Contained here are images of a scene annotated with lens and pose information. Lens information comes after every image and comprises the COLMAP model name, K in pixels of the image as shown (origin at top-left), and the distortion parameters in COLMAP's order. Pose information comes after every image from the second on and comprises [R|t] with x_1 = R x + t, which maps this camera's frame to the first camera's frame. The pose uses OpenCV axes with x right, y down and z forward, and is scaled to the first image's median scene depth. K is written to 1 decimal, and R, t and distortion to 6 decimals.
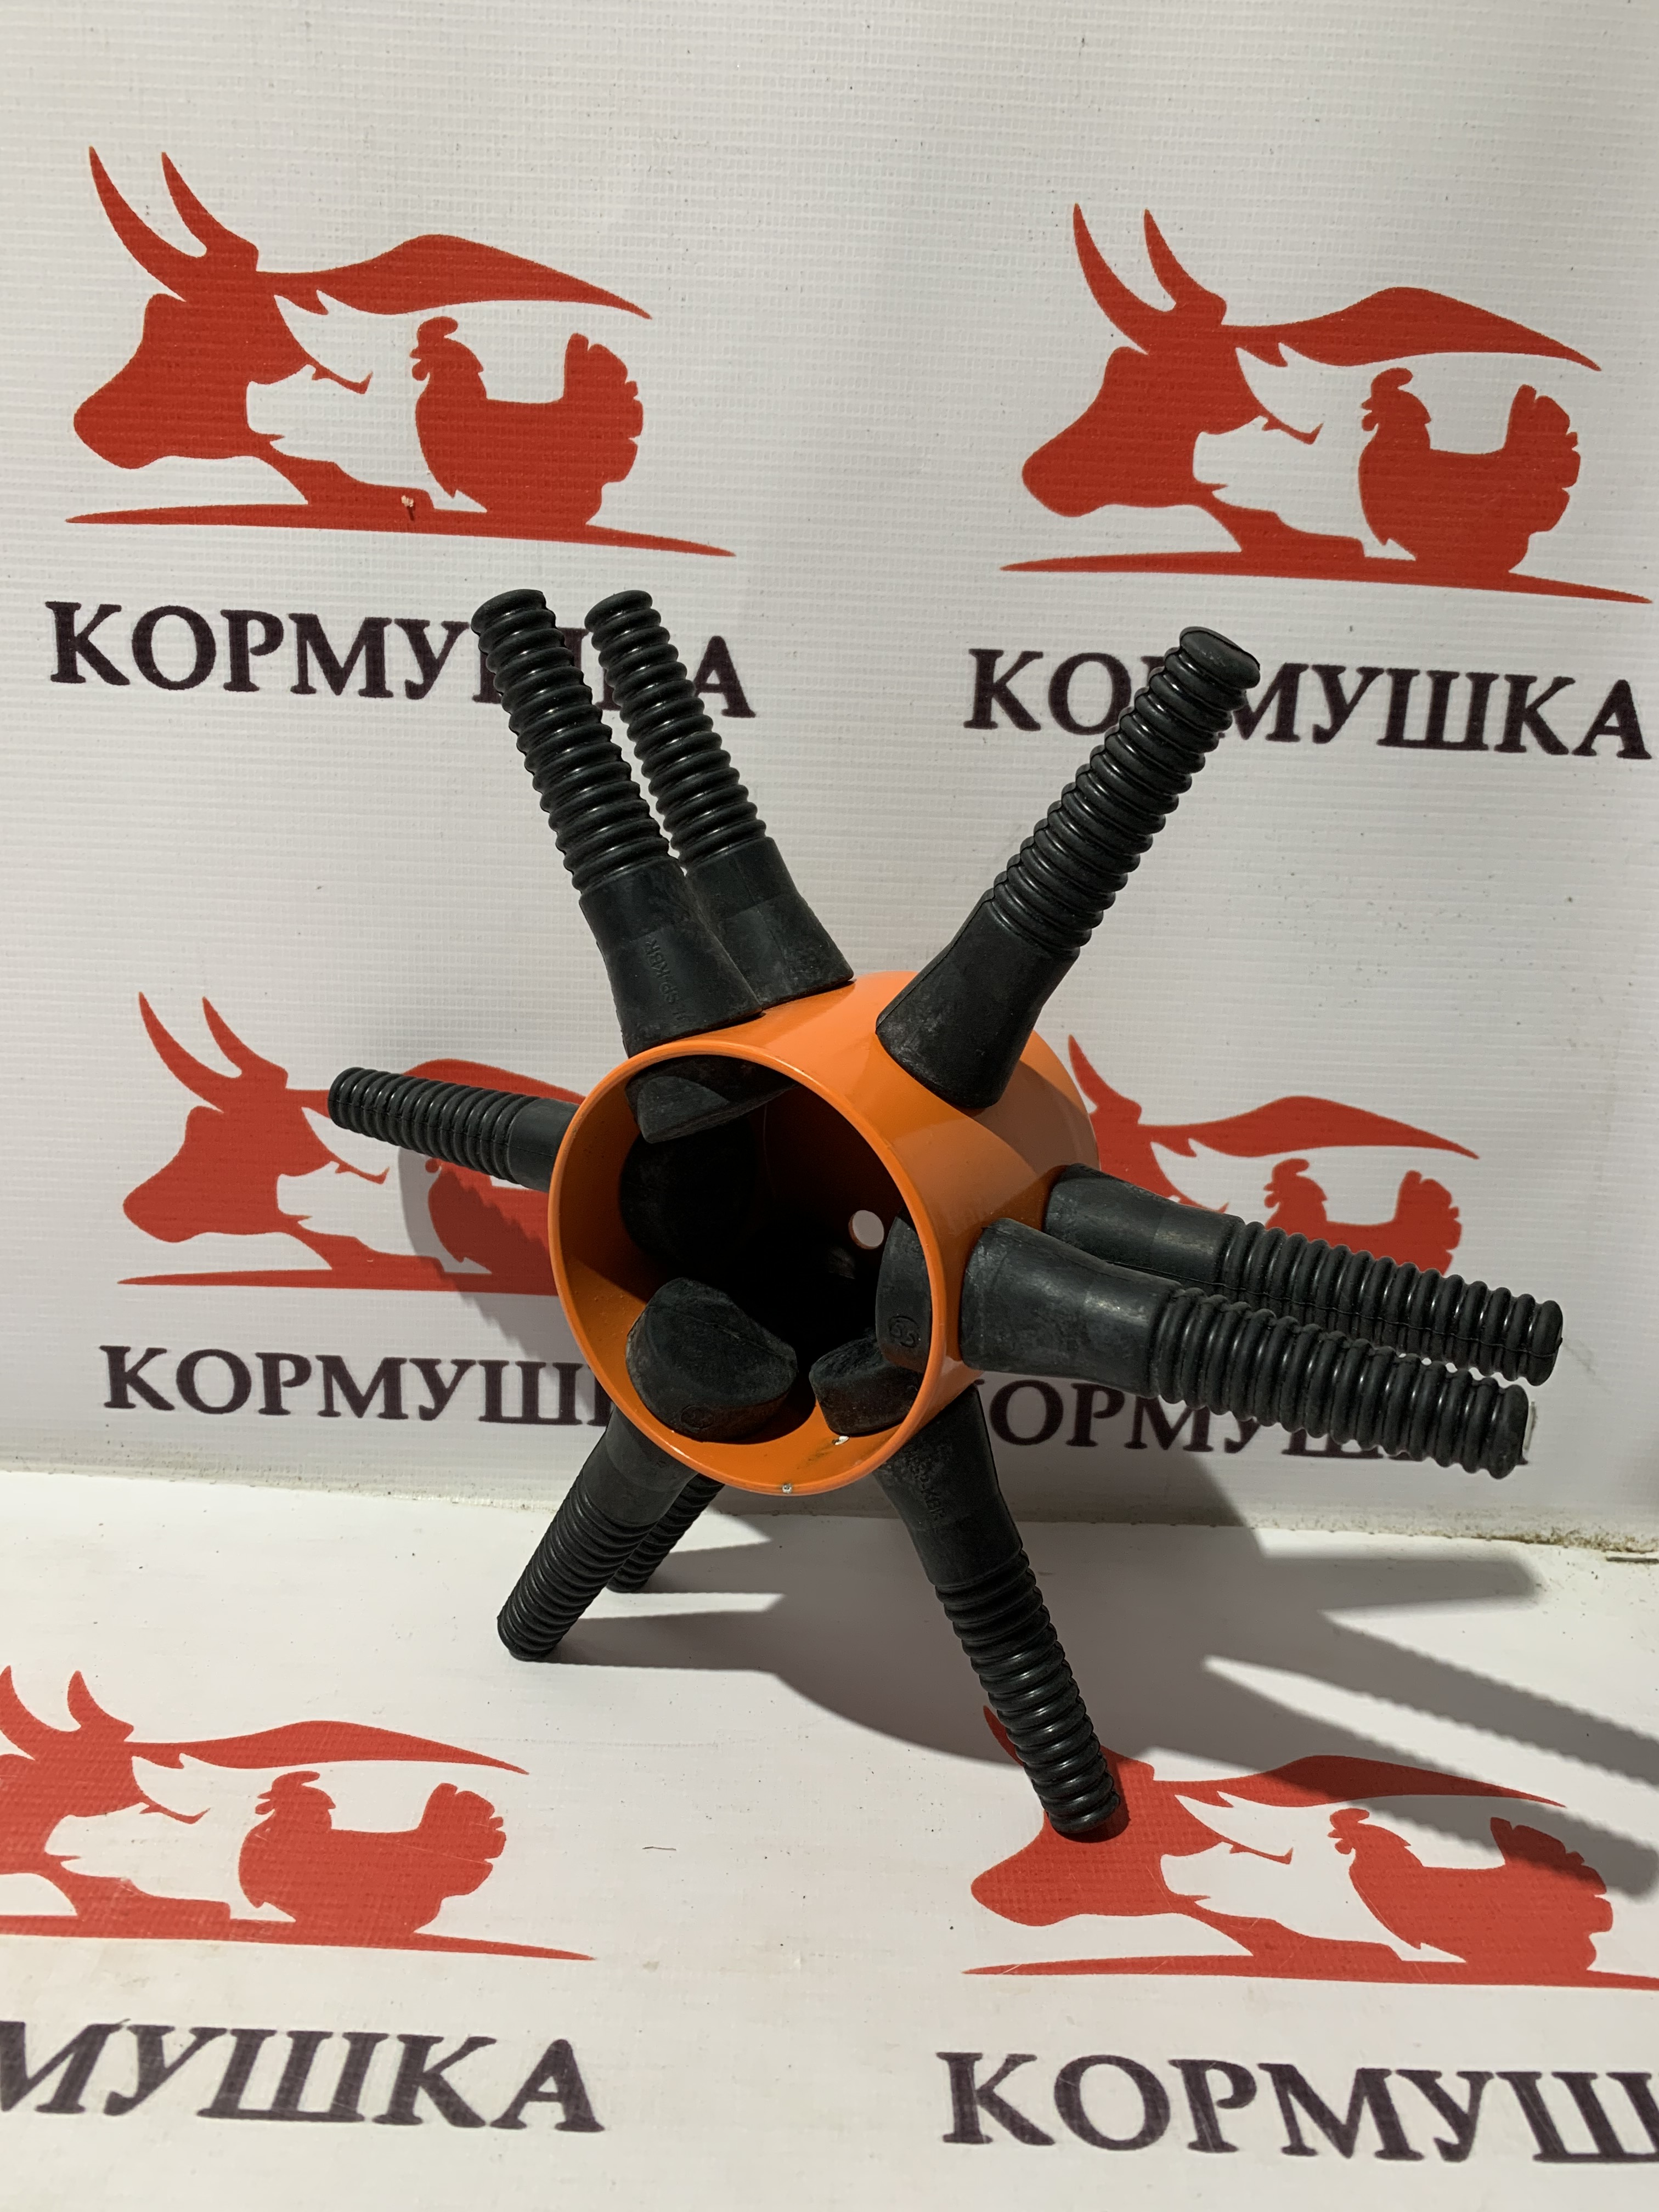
lens RADIAL K [[1688.7, 0, 841.2], [0, 1688.7, 1109.8], [0, 0, 1]] dist [-0.004071, 0.016815]
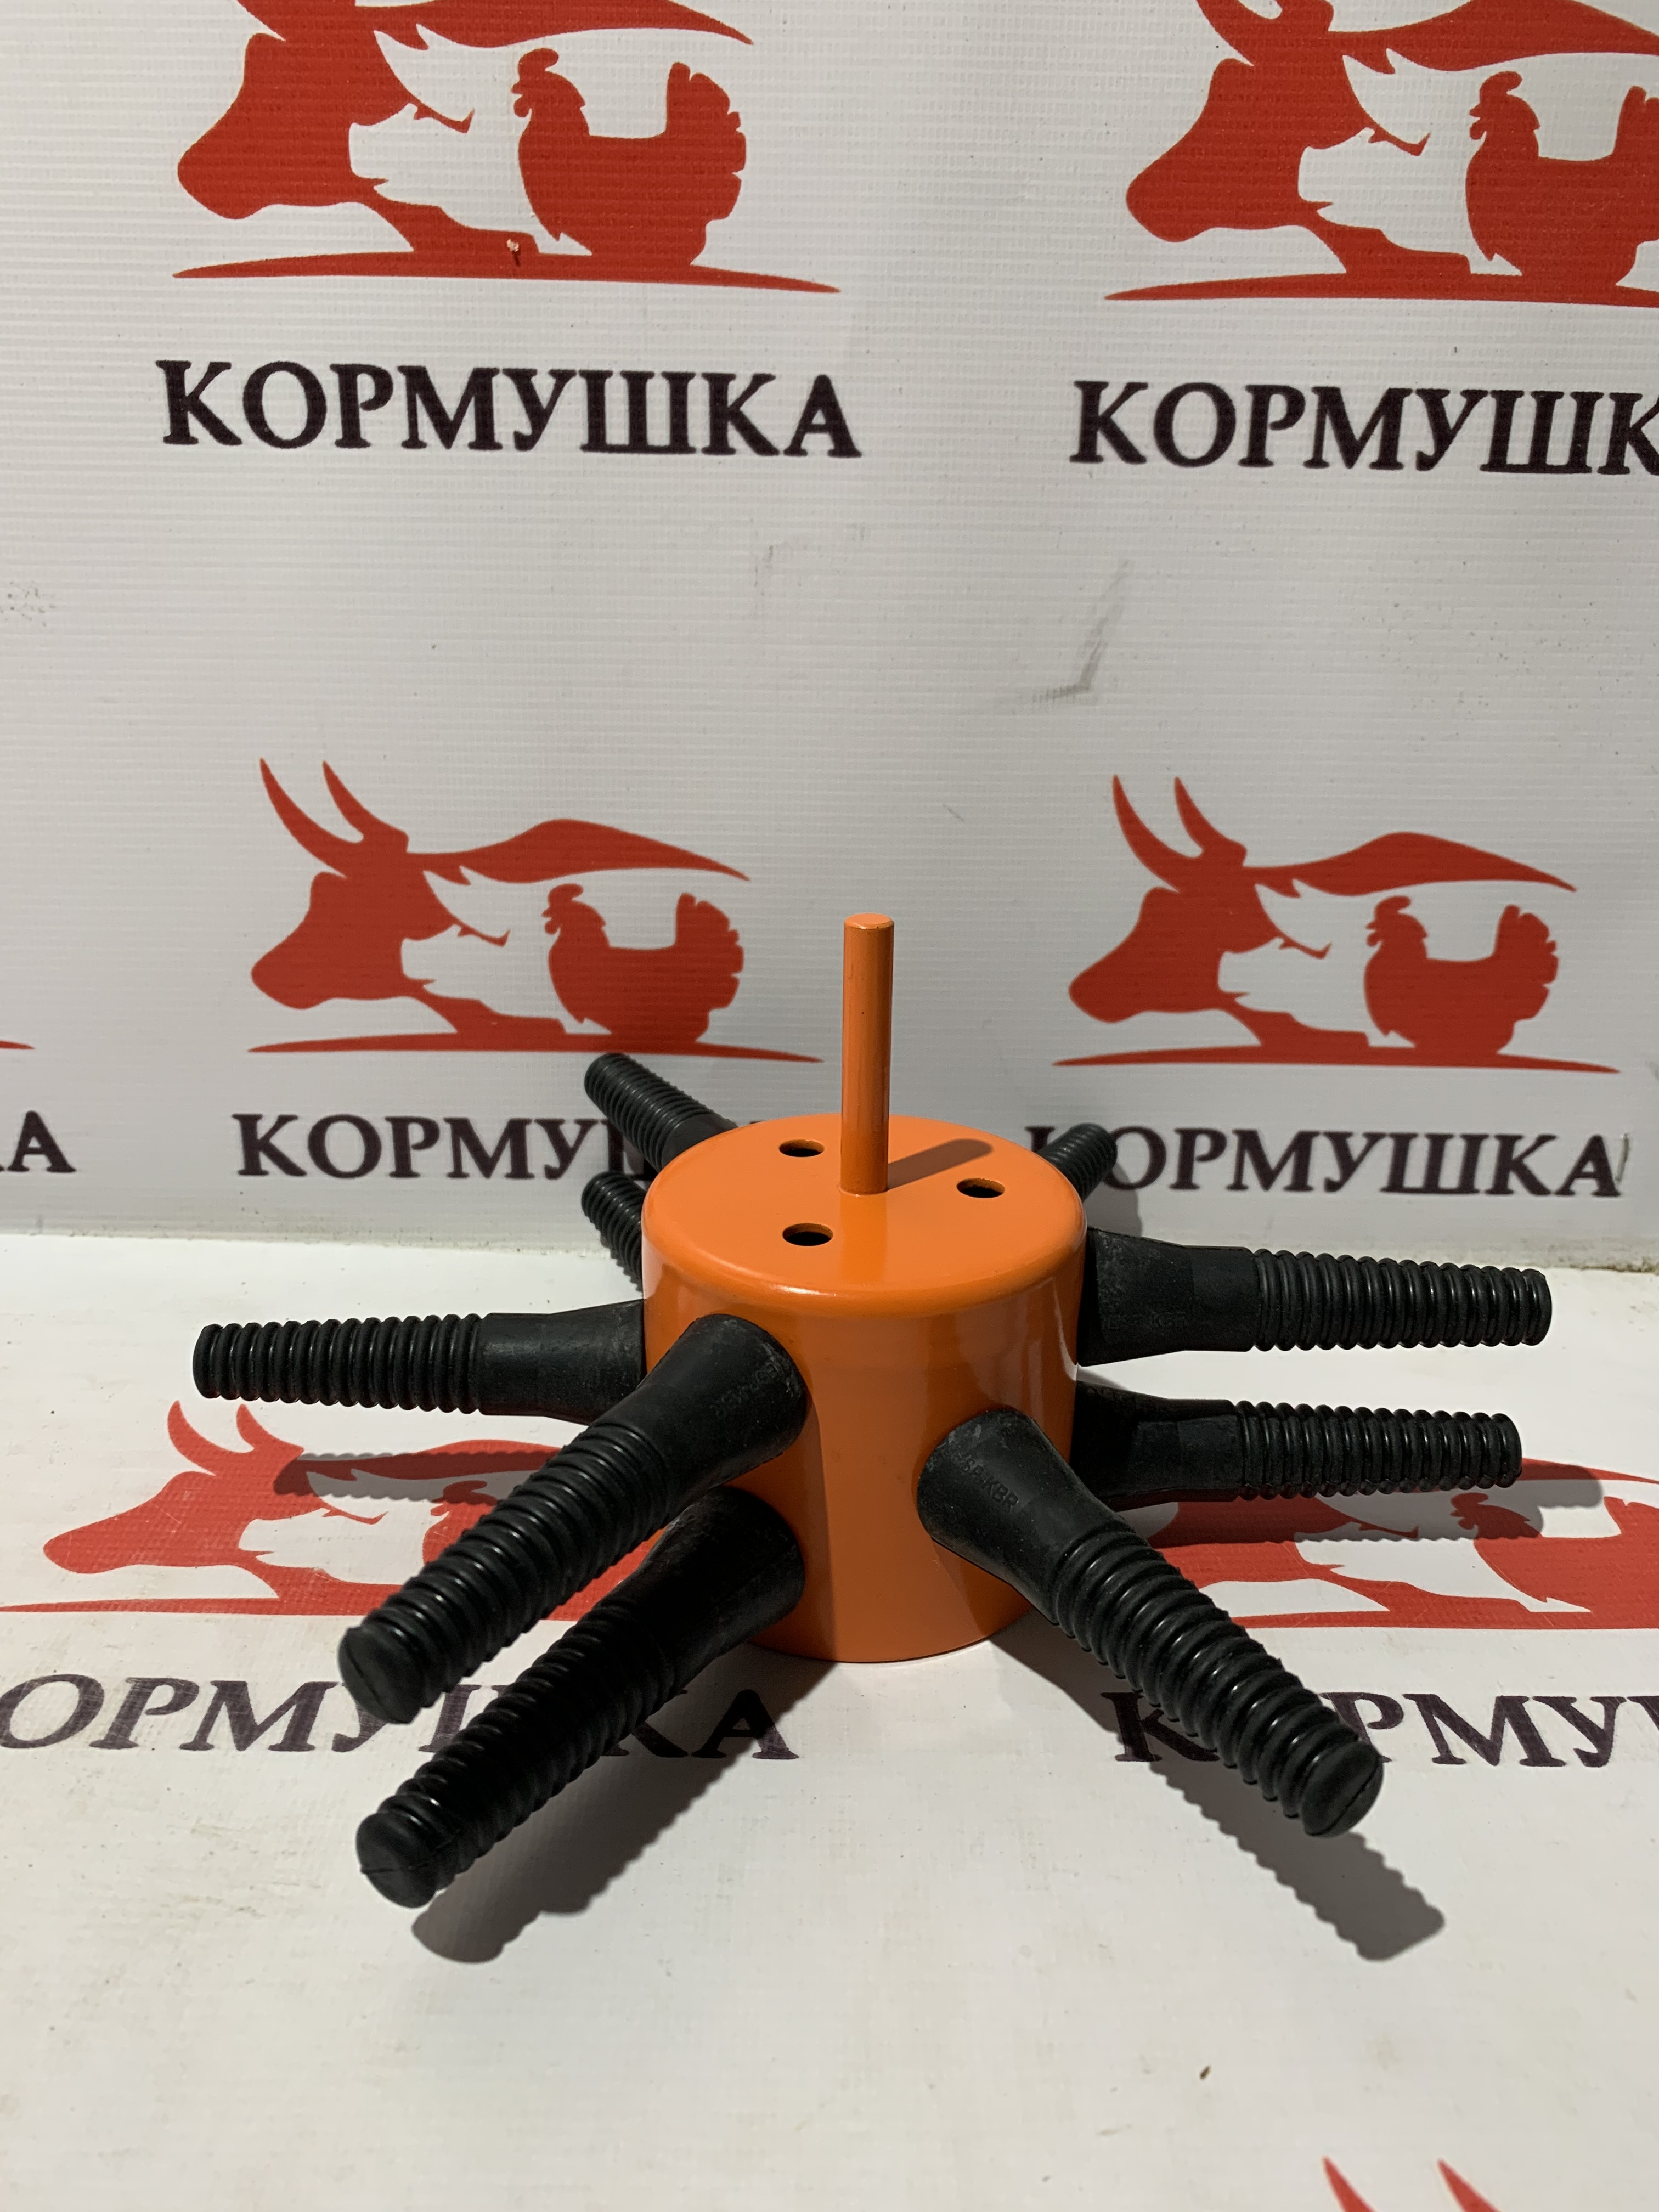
lens RADIAL K [[1688.7, 0, 838.5], [0, 1688.7, 1108.5], [0, 0, 1]] dist [-0.004071, 0.016815]
pose [[0.999600, -0.026916, -0.008696, -0.068953], [0.027400, 0.997739, 0.061377, 0.094824], [0.007024, -0.061590, 0.998077, -0.030064]]
